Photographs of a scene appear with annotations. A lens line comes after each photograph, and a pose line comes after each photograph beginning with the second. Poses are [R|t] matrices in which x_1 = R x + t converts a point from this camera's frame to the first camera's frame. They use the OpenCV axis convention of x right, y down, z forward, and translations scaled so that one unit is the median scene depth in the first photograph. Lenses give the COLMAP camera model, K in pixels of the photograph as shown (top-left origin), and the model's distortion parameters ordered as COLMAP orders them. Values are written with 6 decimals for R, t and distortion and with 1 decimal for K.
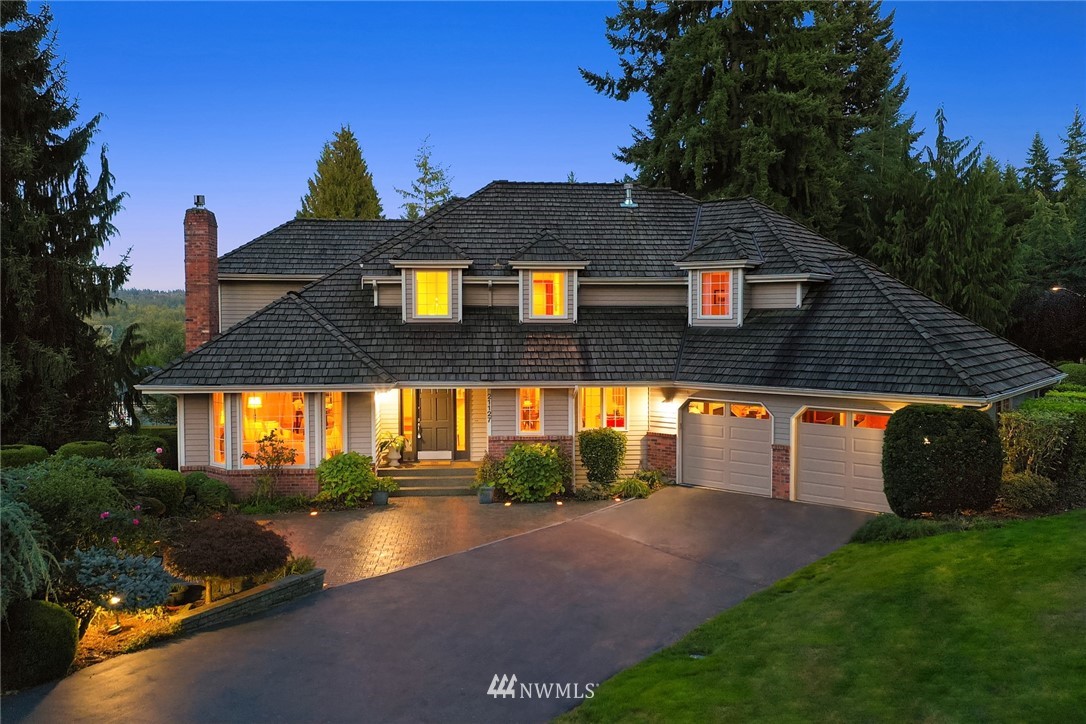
lens RADIAL K [[910.4, 0, 524.7], [0, 910.4, 352.5], [0, 0, 1]] dist [0.026553, 0.021752]
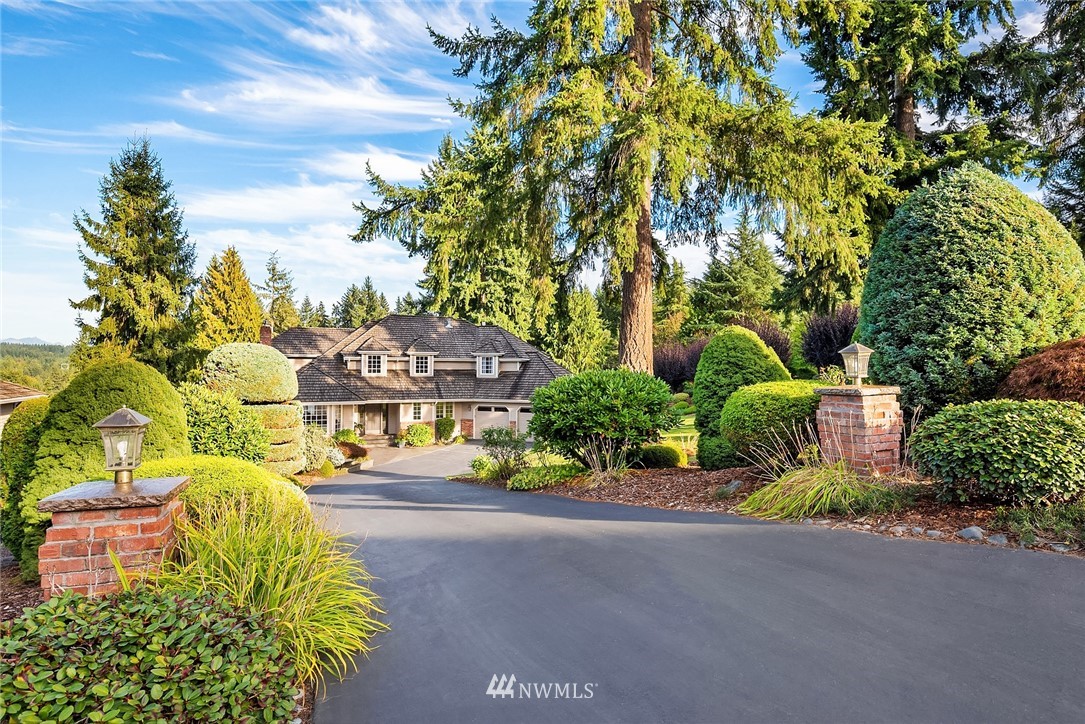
lens RADIAL K [[619.5, 0, 554.7], [0, 619.5, 339.5], [0, 0, 1]] dist [0.005765, -0.004045]
pose [[0.931707, 0.018587, 0.362734, -0.254263], [0.011750, 0.996625, -0.081248, 0.008502], [-0.363020, 0.079961, 0.928344, -0.715732]]
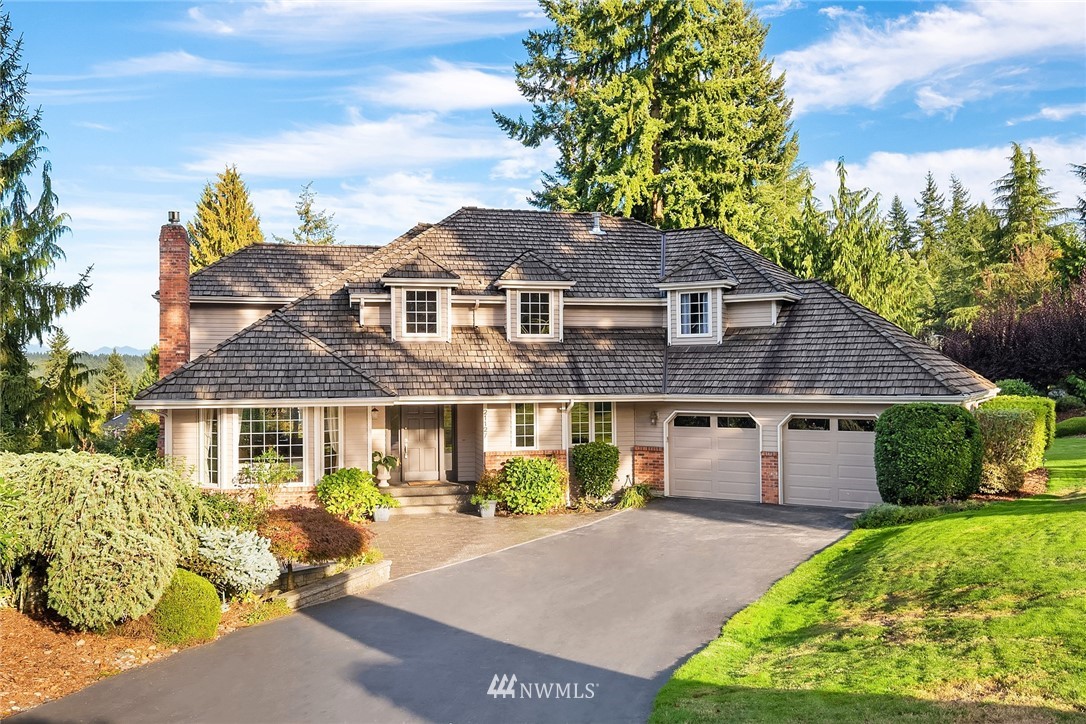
lens RADIAL K [[952.1, 0, 539.5], [0, 952.1, 356.2], [0, 0, 1]] dist [0.013328, -0.005246]
pose [[0.988007, -0.004128, 0.154355, -0.135161], [0.013876, 0.997972, -0.062128, 0.050031], [-0.153786, 0.063525, 0.986060, -0.044392]]
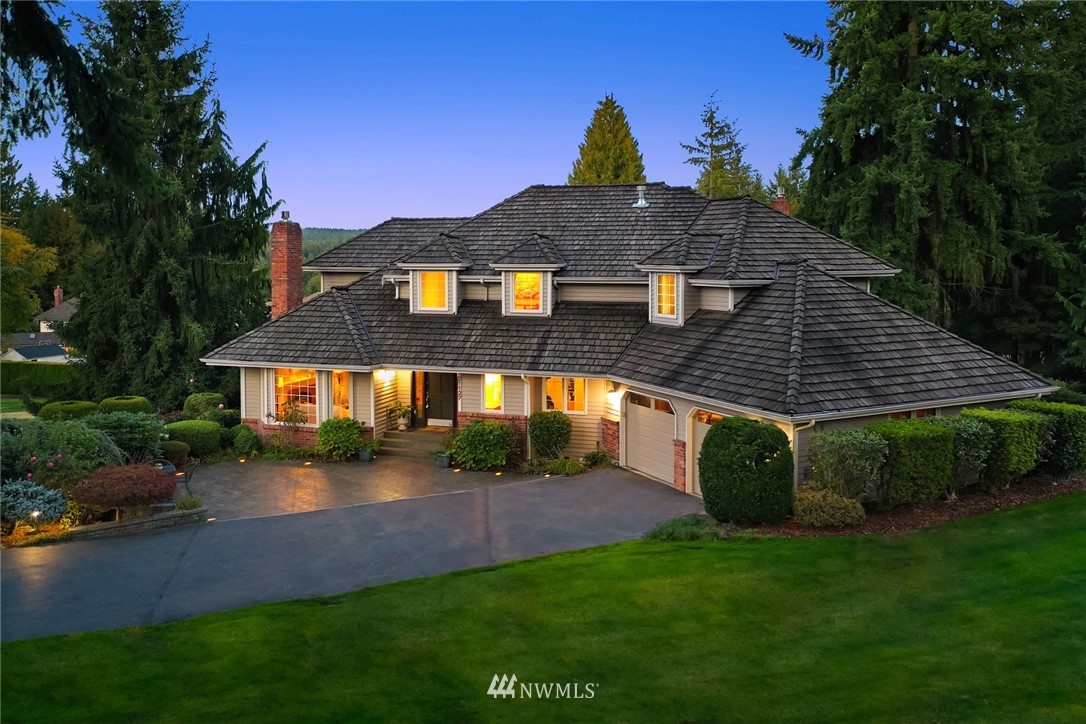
lens RADIAL K [[910.4, 0, 508.1], [0, 910.4, 279.1], [0, 0, 1]] dist [0.026553, 0.021752]
pose [[0.919583, 0.013122, -0.392678, 0.464732], [-0.019844, 0.999718, -0.013066, -0.065405], [0.392395, 0.019808, 0.919583, -0.073985]]
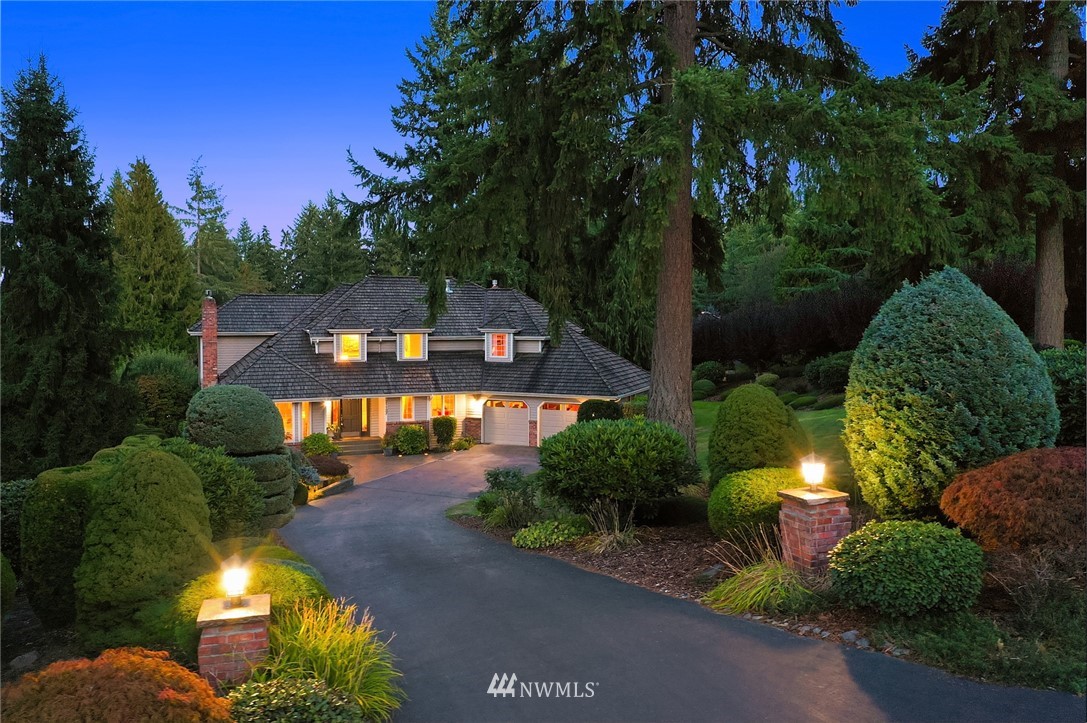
lens RADIAL K [[911.2, 0, 559.8], [0, 911.2, 345.3], [0, 0, 1]] dist [0.026553, 0.021752]
pose [[0.947710, -0.009436, 0.318993, -0.289436], [0.010018, 0.999950, -0.000184, -0.062527], [-0.318975, 0.003370, 0.947757, -0.887851]]
